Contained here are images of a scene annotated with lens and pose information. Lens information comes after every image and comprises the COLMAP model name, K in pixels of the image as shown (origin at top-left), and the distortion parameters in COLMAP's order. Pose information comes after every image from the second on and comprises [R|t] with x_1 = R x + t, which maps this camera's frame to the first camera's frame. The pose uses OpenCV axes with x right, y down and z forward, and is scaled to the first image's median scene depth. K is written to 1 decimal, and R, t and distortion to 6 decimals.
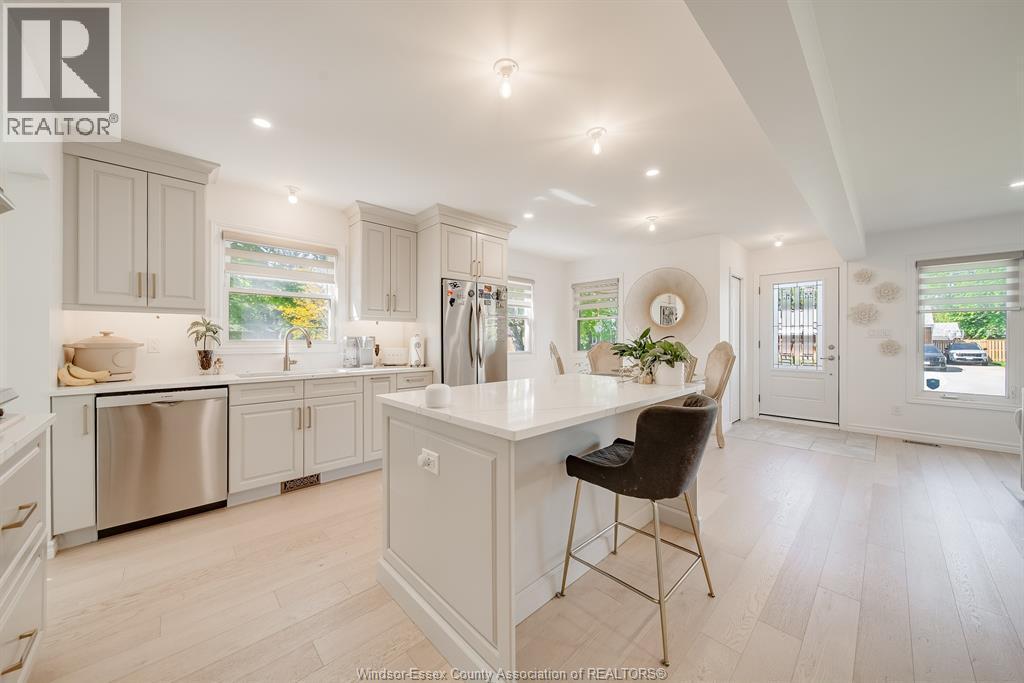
lens RADIAL K [[361.1, 0, 515.2], [0, 361.1, 339.3], [0, 0, 1]] dist [0.001833, -0.000585]
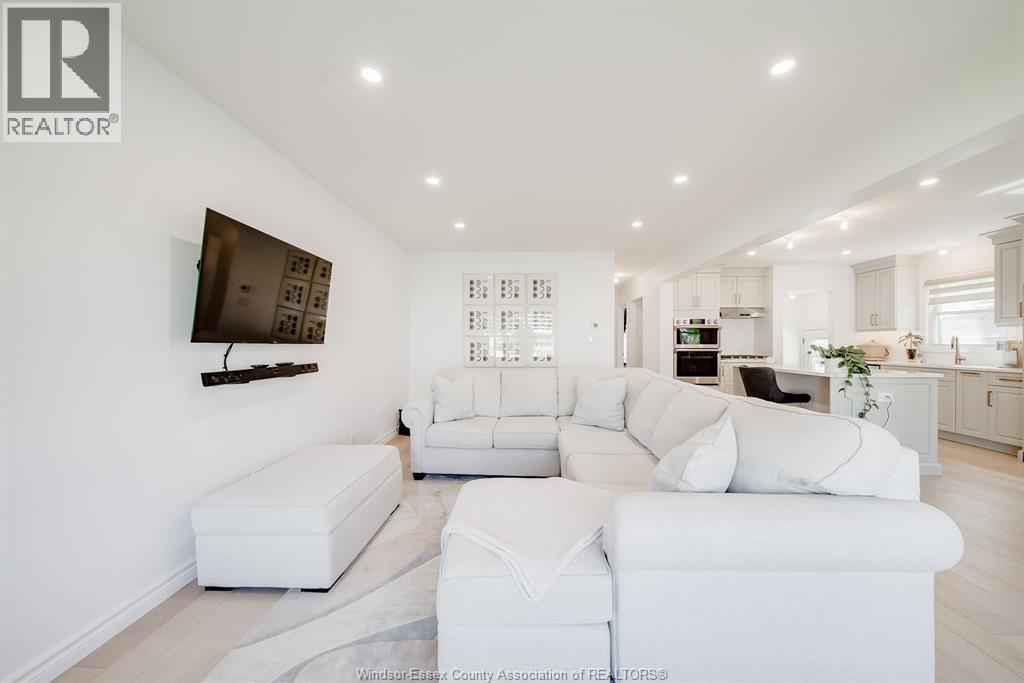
lens RADIAL K [[361.1, 0, 515.0], [0, 361.1, 344.8], [0, 0, 1]] dist [0.001833, -0.000585]
pose [[-0.717981, 0.003377, -0.696055, 1.559748], [0.000896, 0.999992, 0.003928, -0.000665], [0.696062, 0.002197, -0.717978, 0.737711]]
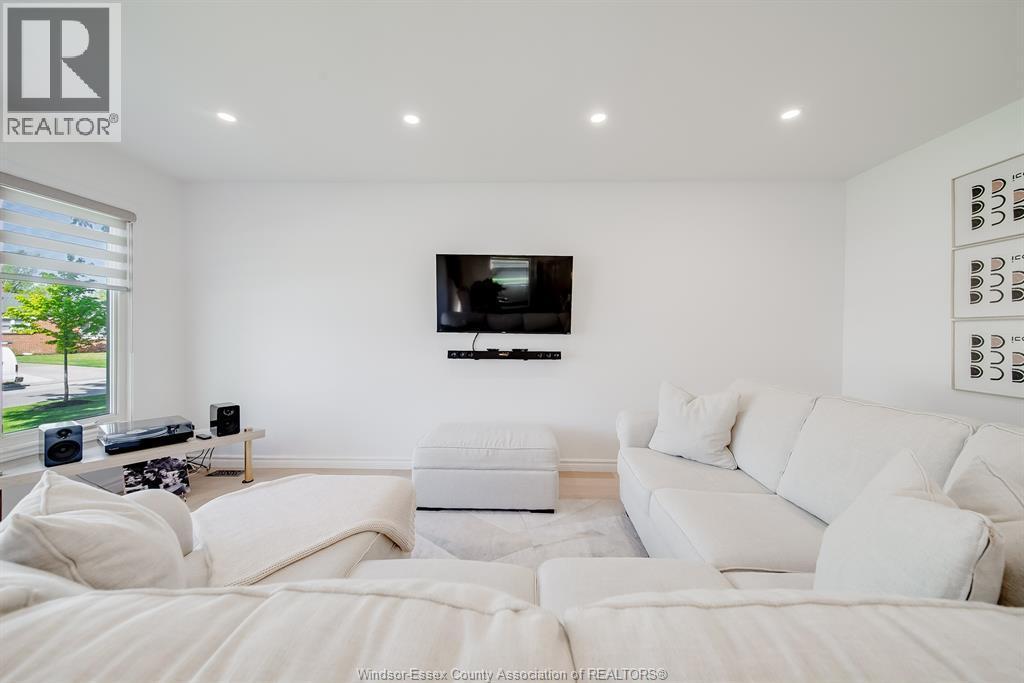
lens RADIAL K [[361.1, 0, 516.1], [0, 361.1, 336.7], [0, 0, 1]] dist [0.001833, -0.000585]
pose [[-0.700493, -0.010726, 0.713579, 0.792896], [-0.006396, 0.999941, 0.008752, -0.000457], [-0.713631, 0.001566, -0.700520, 0.557841]]
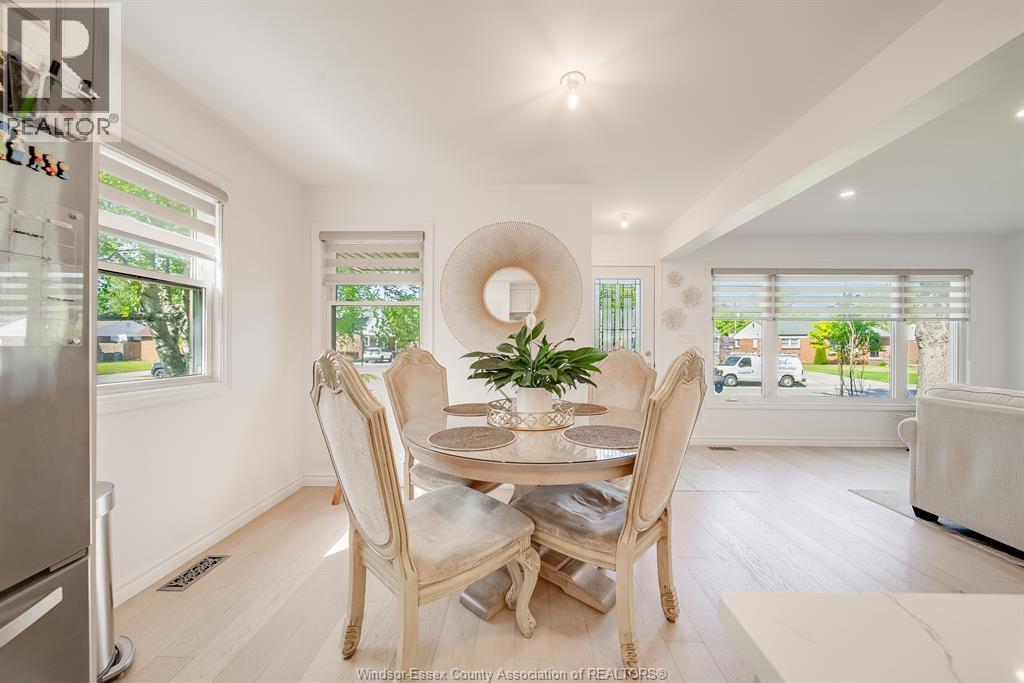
lens RADIAL K [[361.1, 0, 515.2], [0, 361.1, 344.0], [0, 0, 1]] dist [0.001833, -0.000585]
pose [[0.715678, 0.005444, 0.698409, 0.007454], [-0.003915, 0.999985, -0.003782, 0.002885], [-0.698420, -0.000028, 0.715689, 0.797137]]
